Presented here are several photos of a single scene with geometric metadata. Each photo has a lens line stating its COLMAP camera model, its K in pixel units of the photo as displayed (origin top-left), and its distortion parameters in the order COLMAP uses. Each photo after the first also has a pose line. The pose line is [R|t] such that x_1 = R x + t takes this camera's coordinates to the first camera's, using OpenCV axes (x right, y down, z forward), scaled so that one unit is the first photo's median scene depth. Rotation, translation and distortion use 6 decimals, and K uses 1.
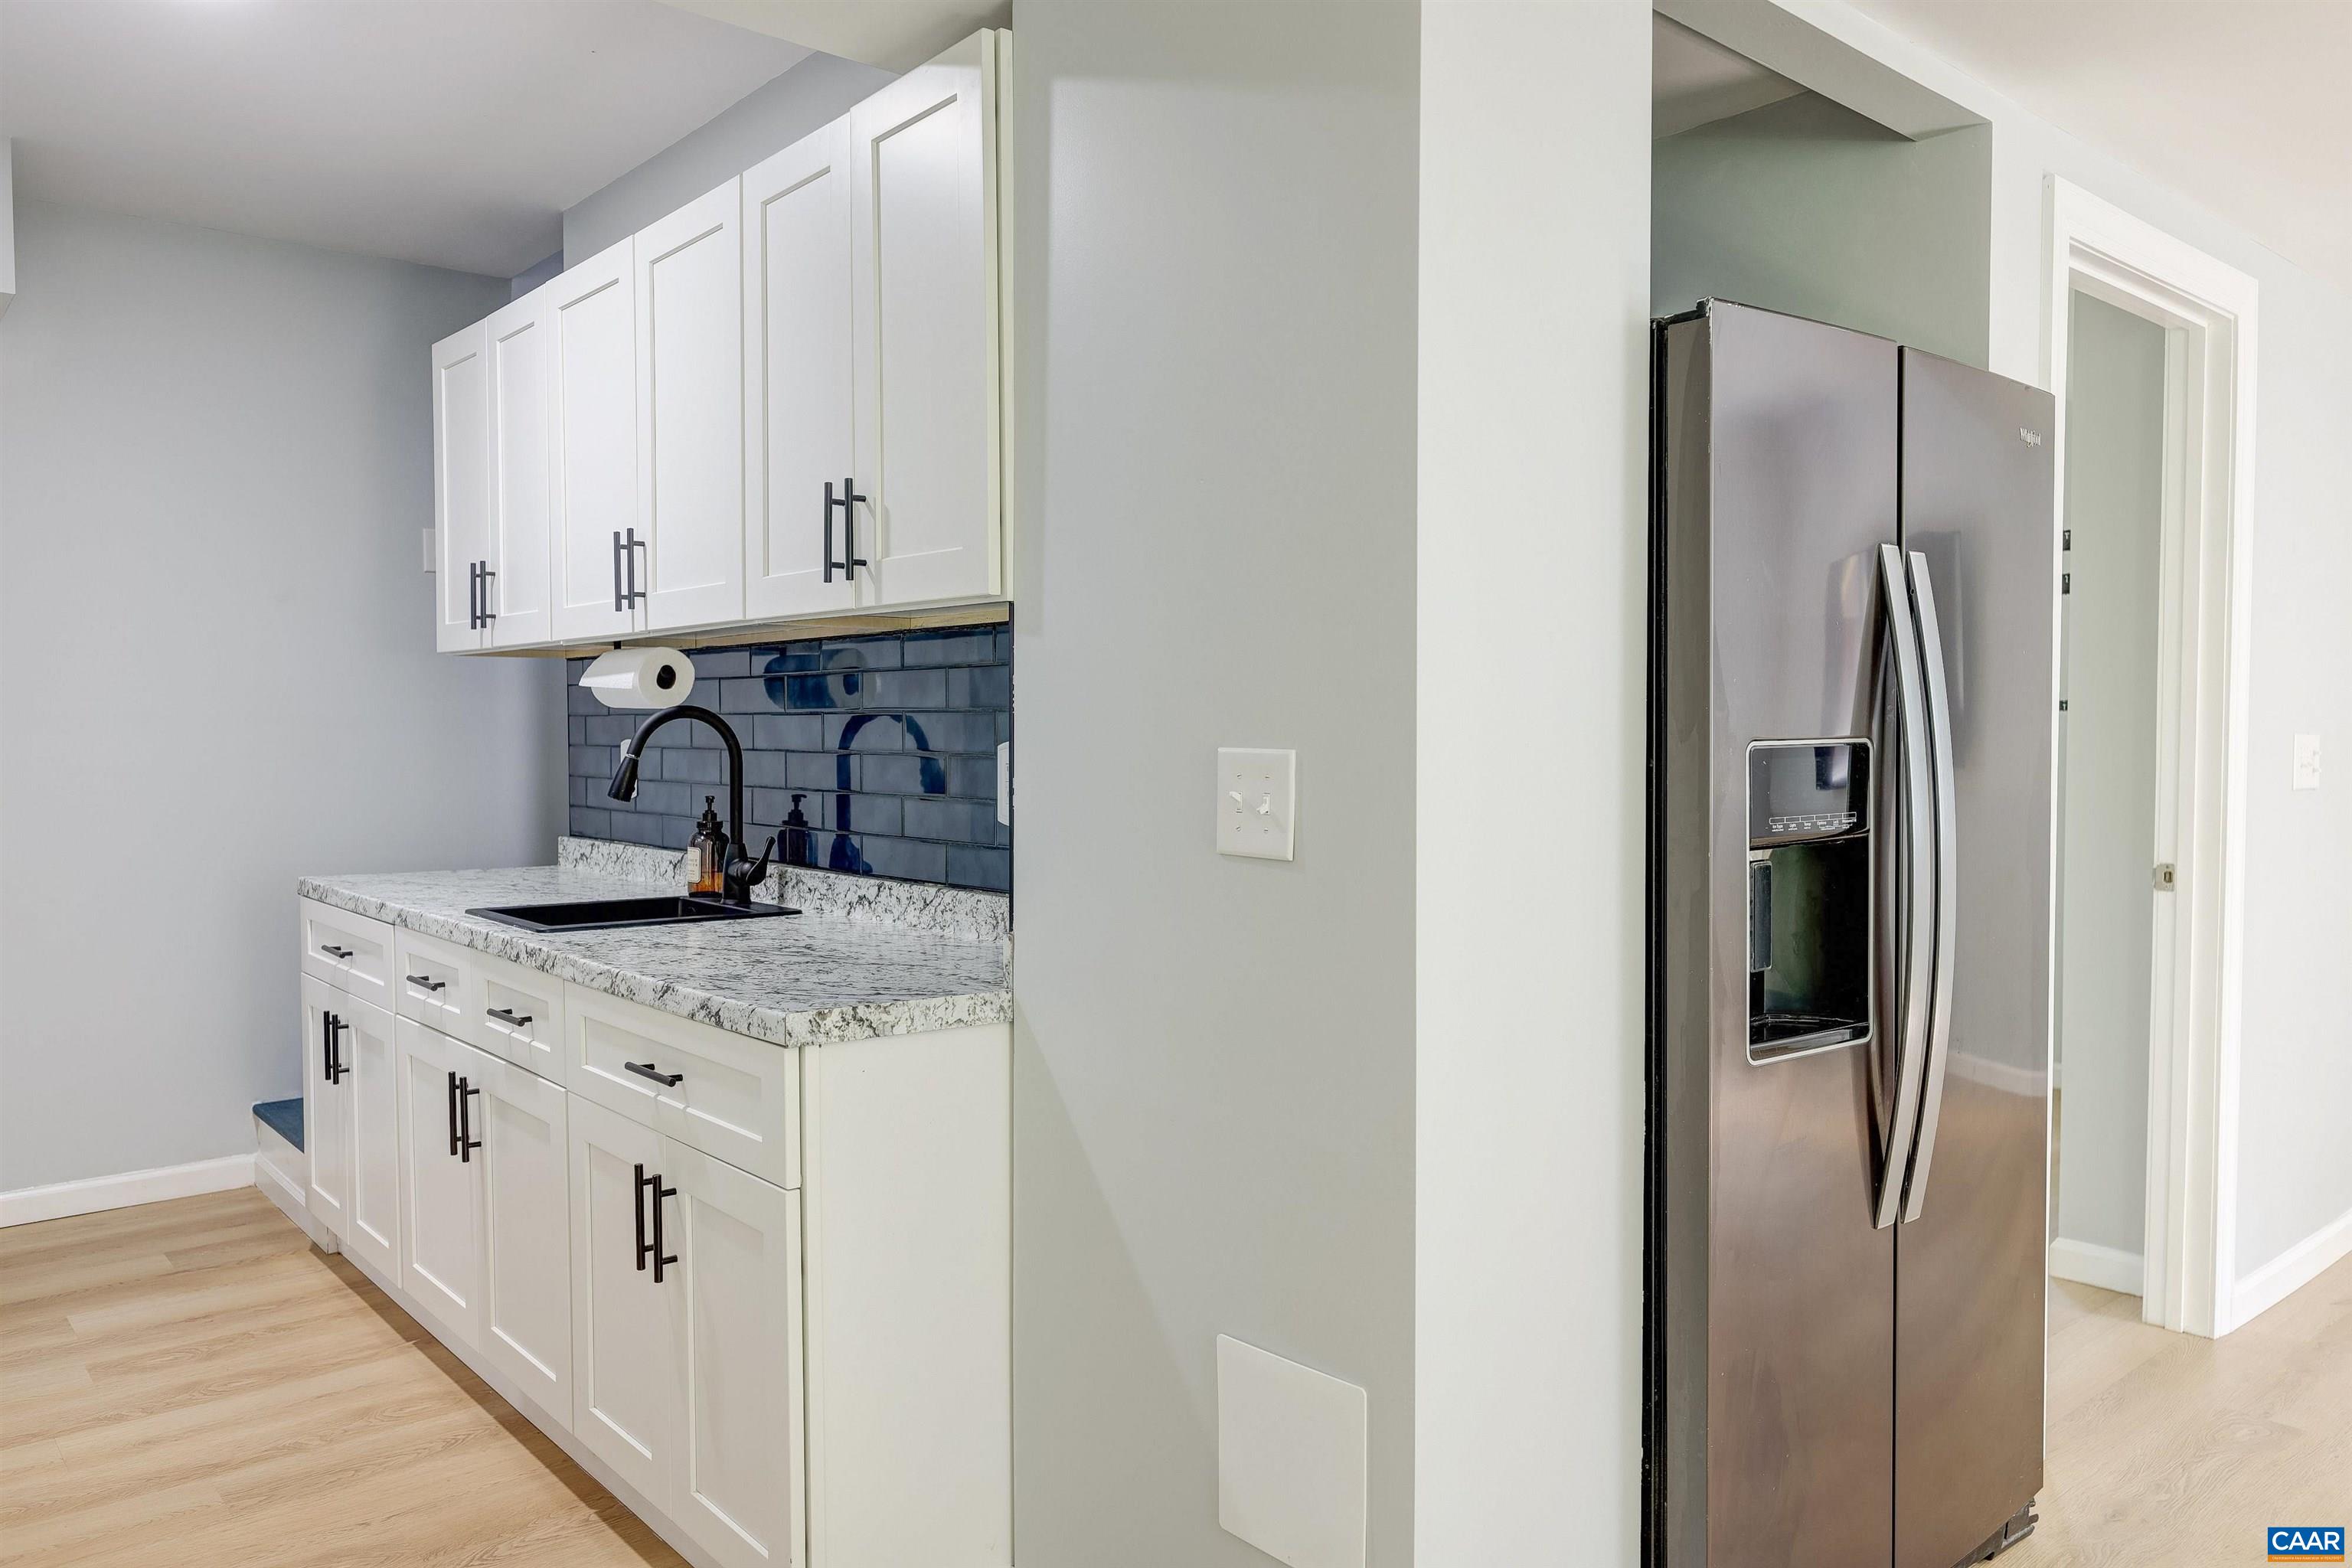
lens RADIAL K [[1653.1, 0, 1161.7], [0, 1653.1, 802.1], [0, 0, 1]] dist [-0.004883, -0.009557]
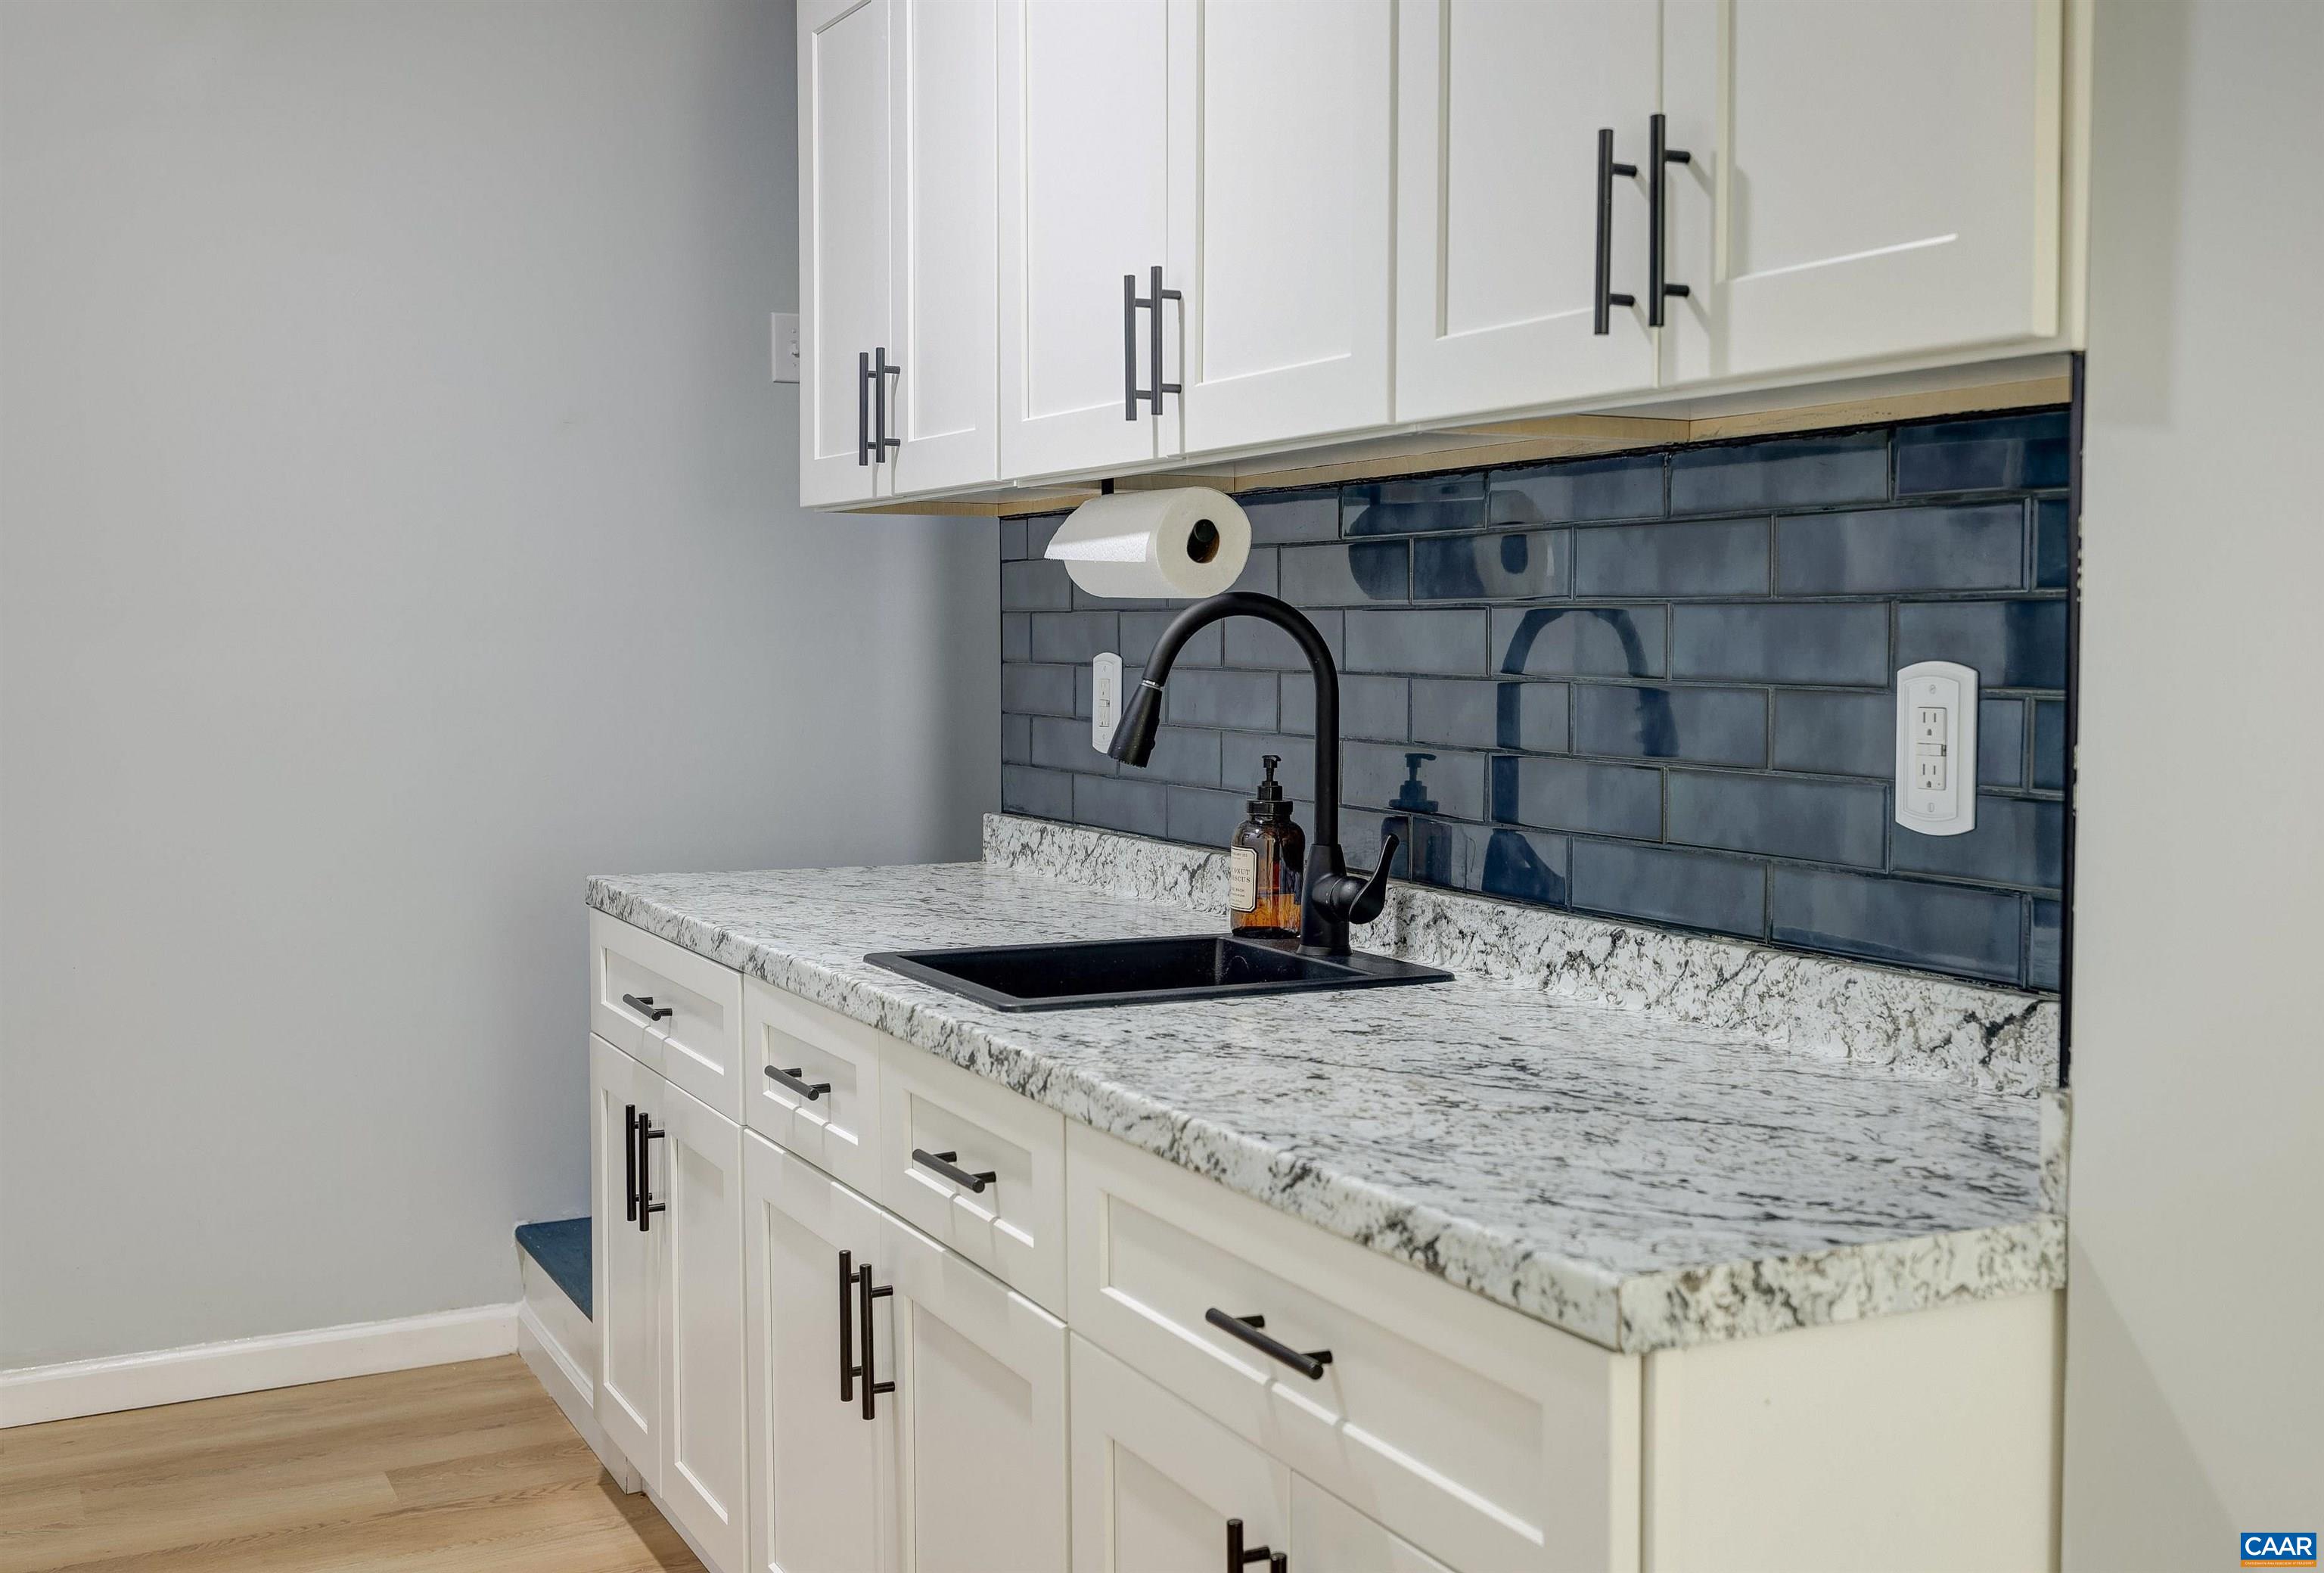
lens RADIAL K [[2424.4, 0, 1163.4], [0, 2424.4, 765.2], [0, 0, 1]] dist [-0.015411, 0.000000]
pose [[0.970865, 0.013458, -0.239249, -0.124800], [-0.011062, 0.999874, 0.011357, -0.010223], [0.239372, -0.008379, 0.970892, 0.220184]]
